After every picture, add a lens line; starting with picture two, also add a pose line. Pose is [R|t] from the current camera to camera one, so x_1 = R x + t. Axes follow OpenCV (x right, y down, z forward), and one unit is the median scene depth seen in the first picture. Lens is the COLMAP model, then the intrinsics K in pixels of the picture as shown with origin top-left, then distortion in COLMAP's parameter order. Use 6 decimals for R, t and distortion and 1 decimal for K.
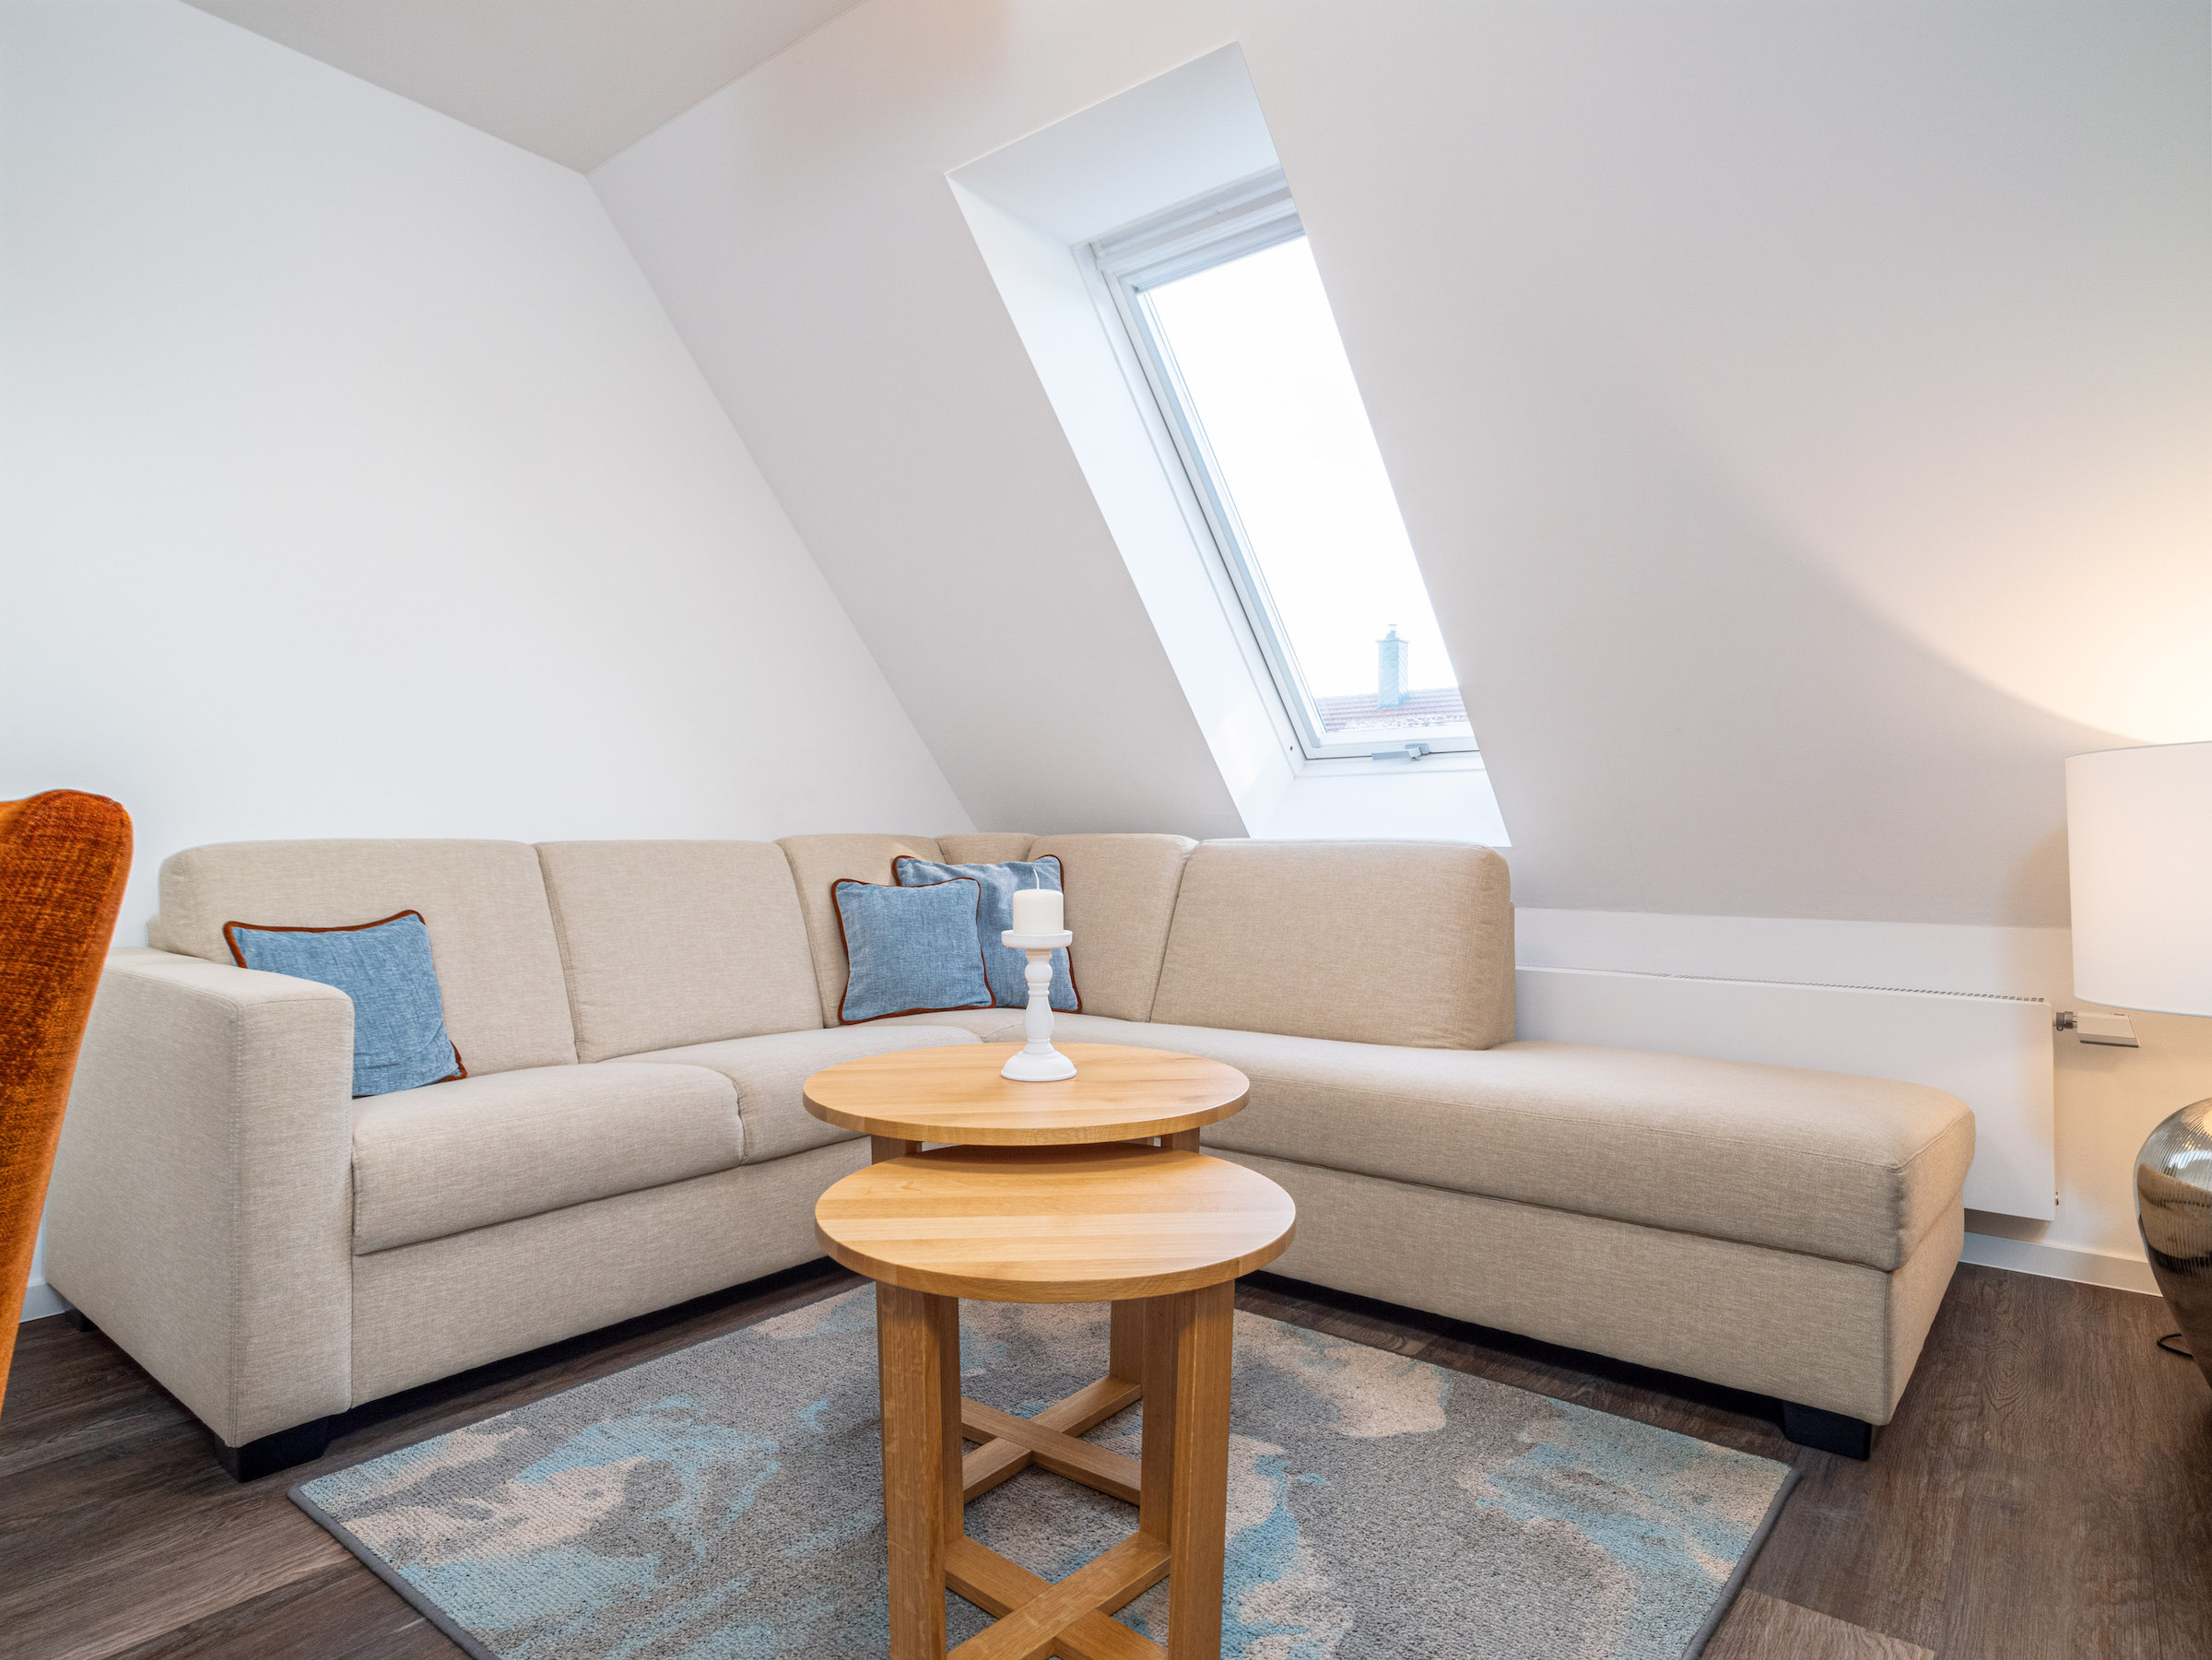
lens RADIAL K [[1268.0, 0, 1115.9], [0, 1268.0, 832.4], [0, 0, 1]] dist [0.012263, -0.001107]
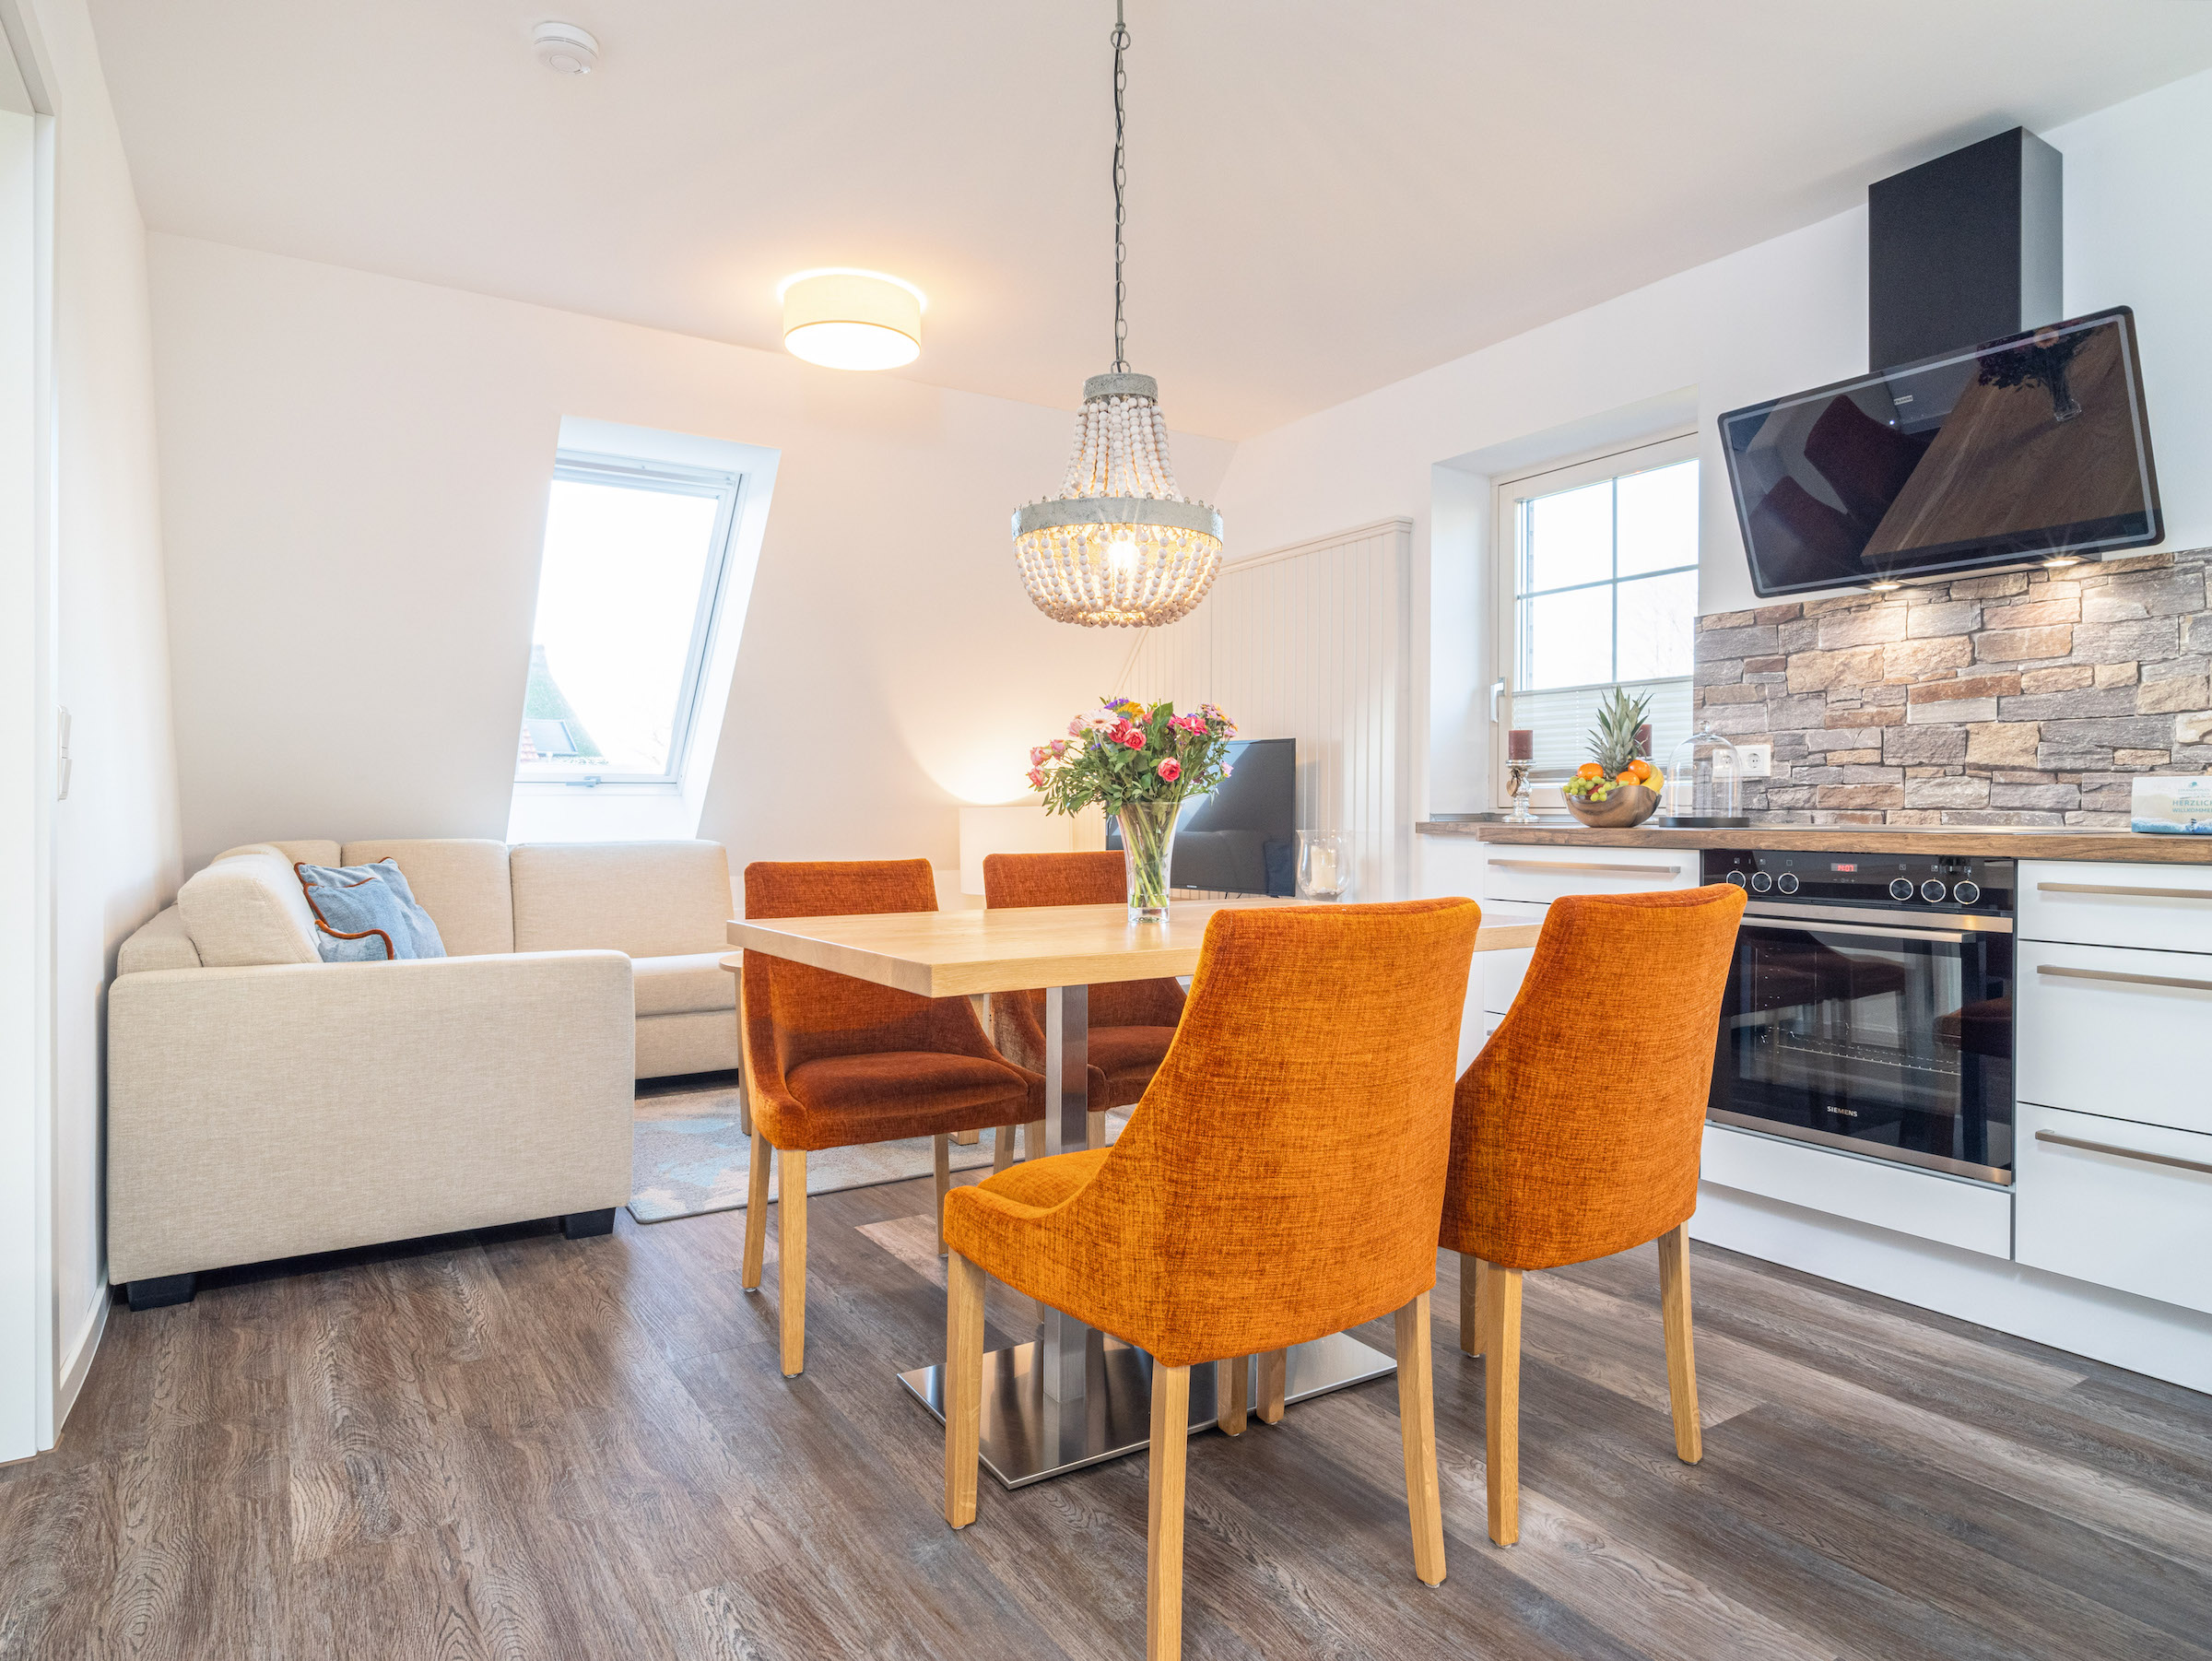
lens RADIAL K [[1268.1, 0, 1099.0], [0, 1268.1, 816.1], [0, 0, 1]] dist [0.012263, -0.001107]
pose [[0.308396, 0.002117, 0.951256, -2.191128], [-0.008447, 0.999964, 0.000513, -0.058139], [-0.951220, -0.008194, 0.308403, -0.187744]]
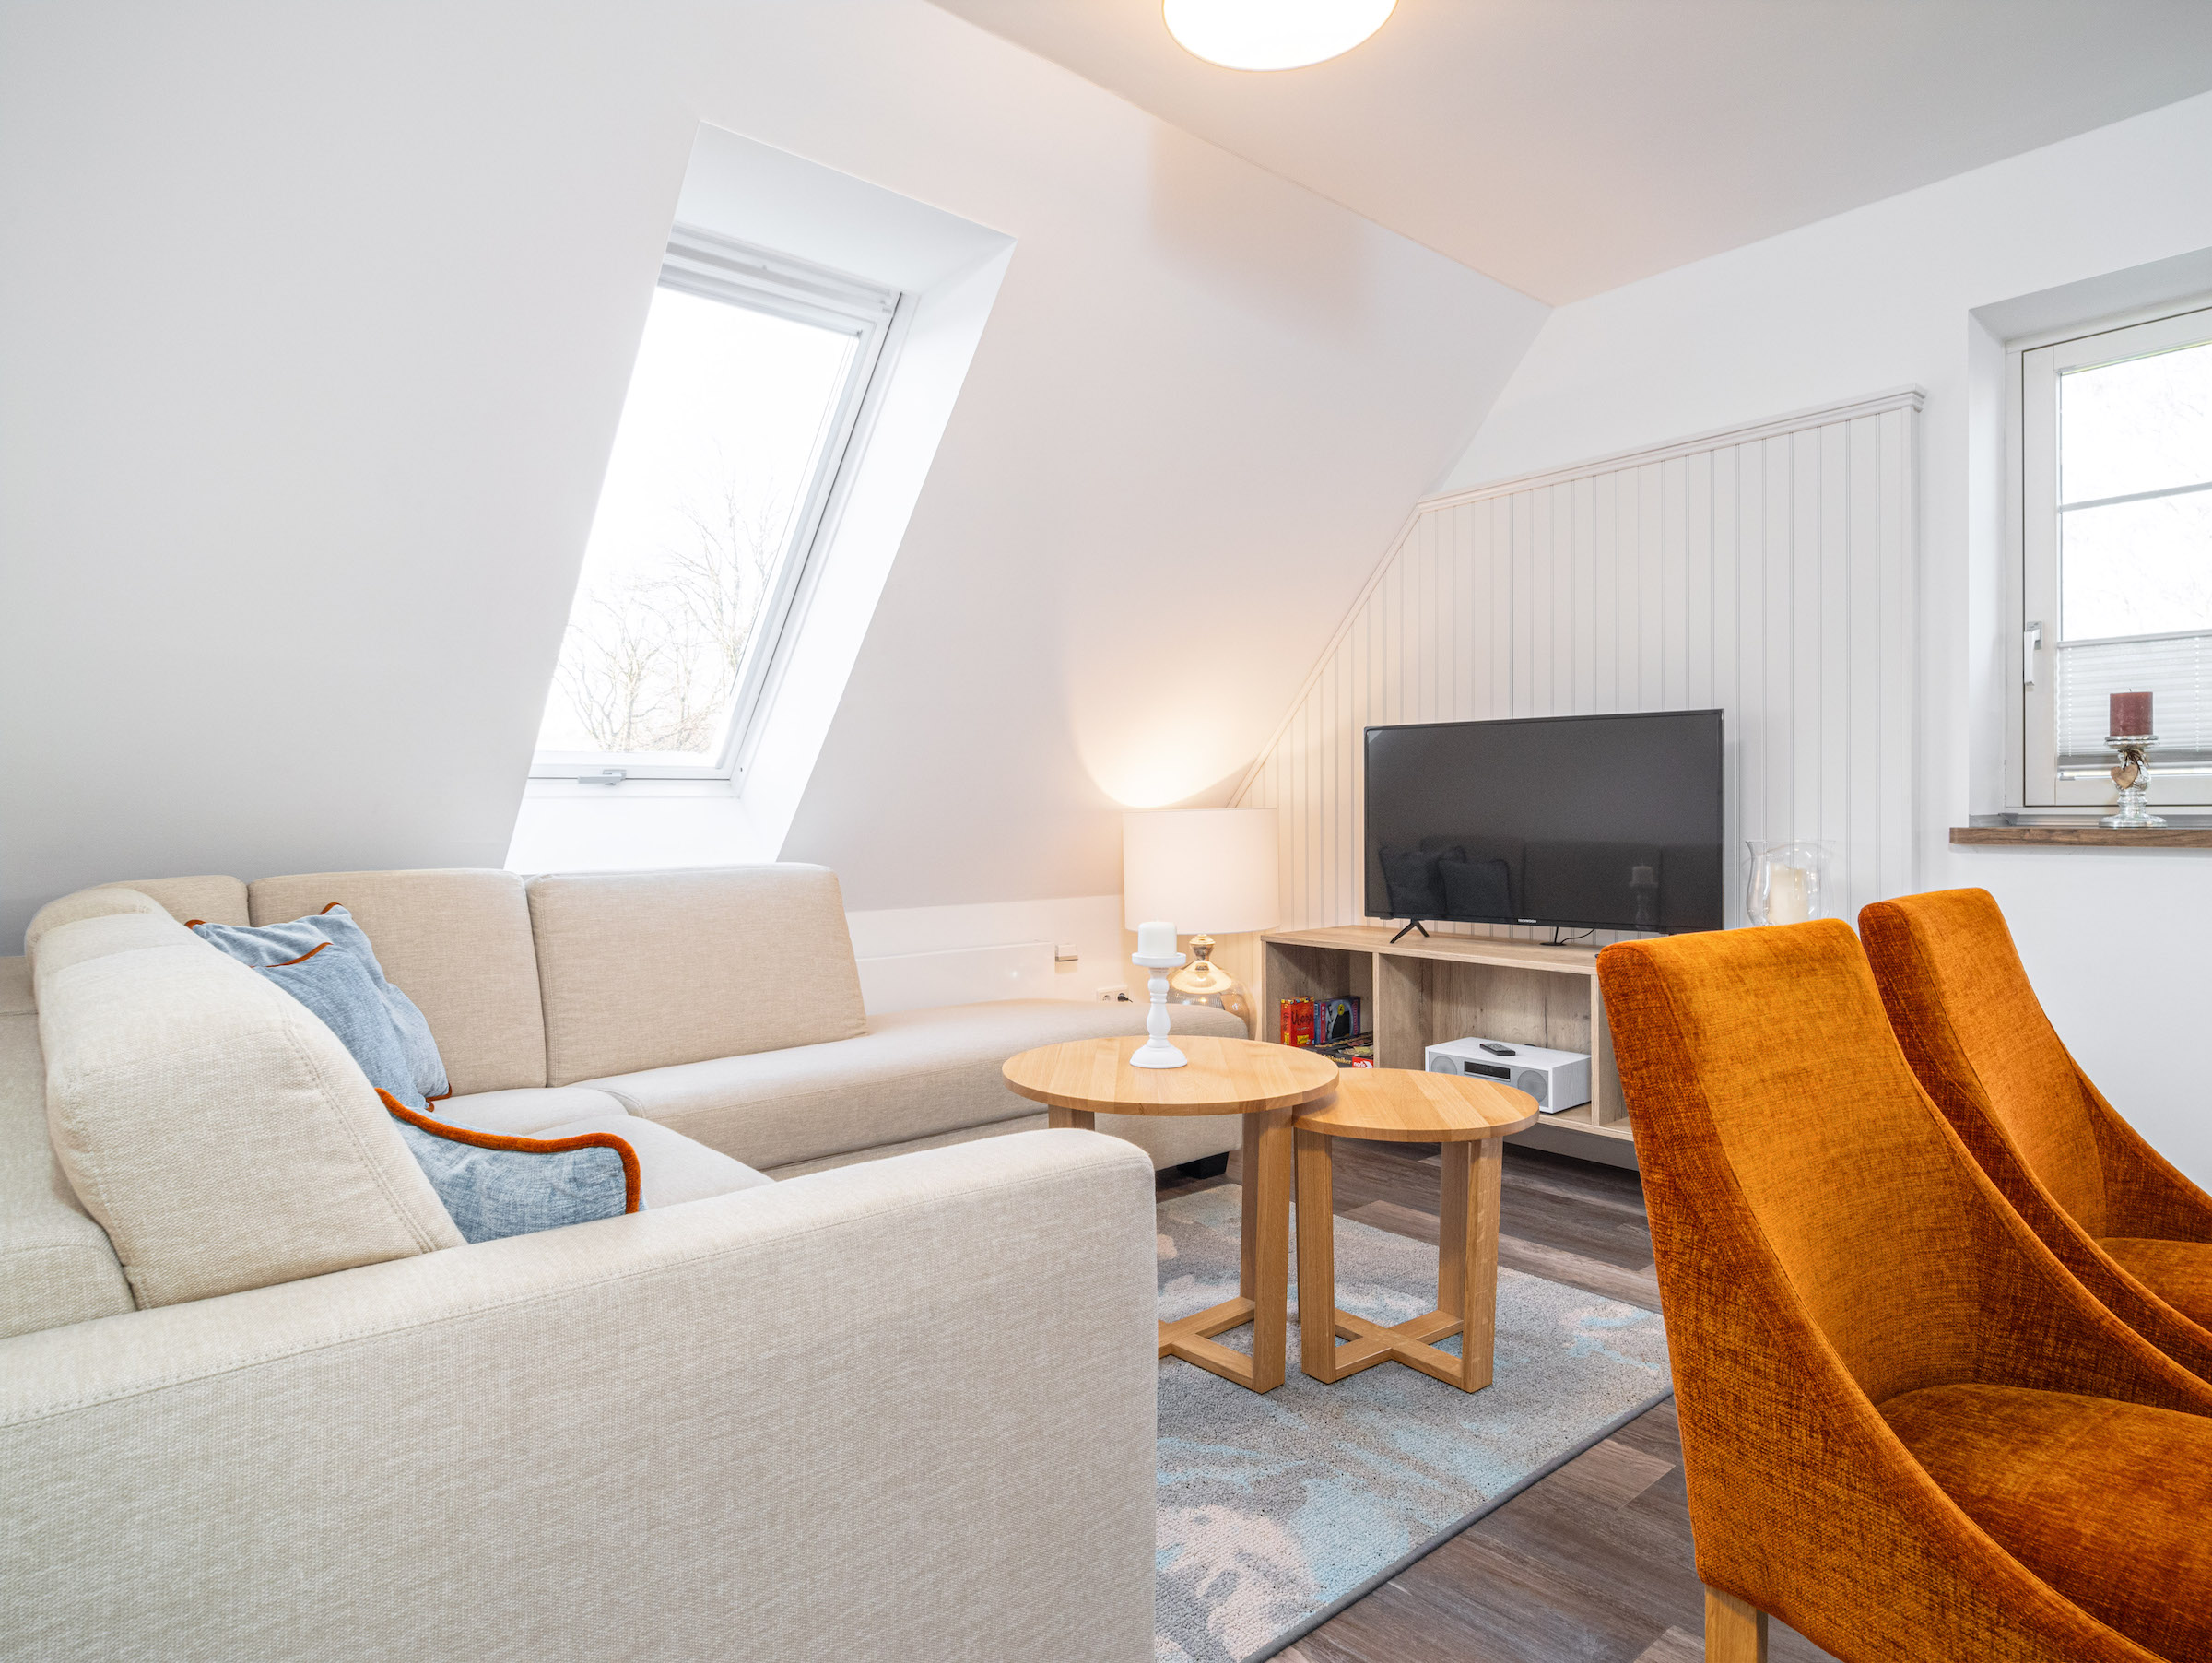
lens RADIAL K [[1268.1, 0, 1114.3], [0, 1268.1, 823.1], [0, 0, 1]] dist [0.012263, -0.001107]
pose [[0.165134, -0.001627, 0.986270, -1.461937], [-0.000054, 0.999999, 0.001658, -0.058632], [-0.986271, -0.000327, 0.165133, 0.899717]]
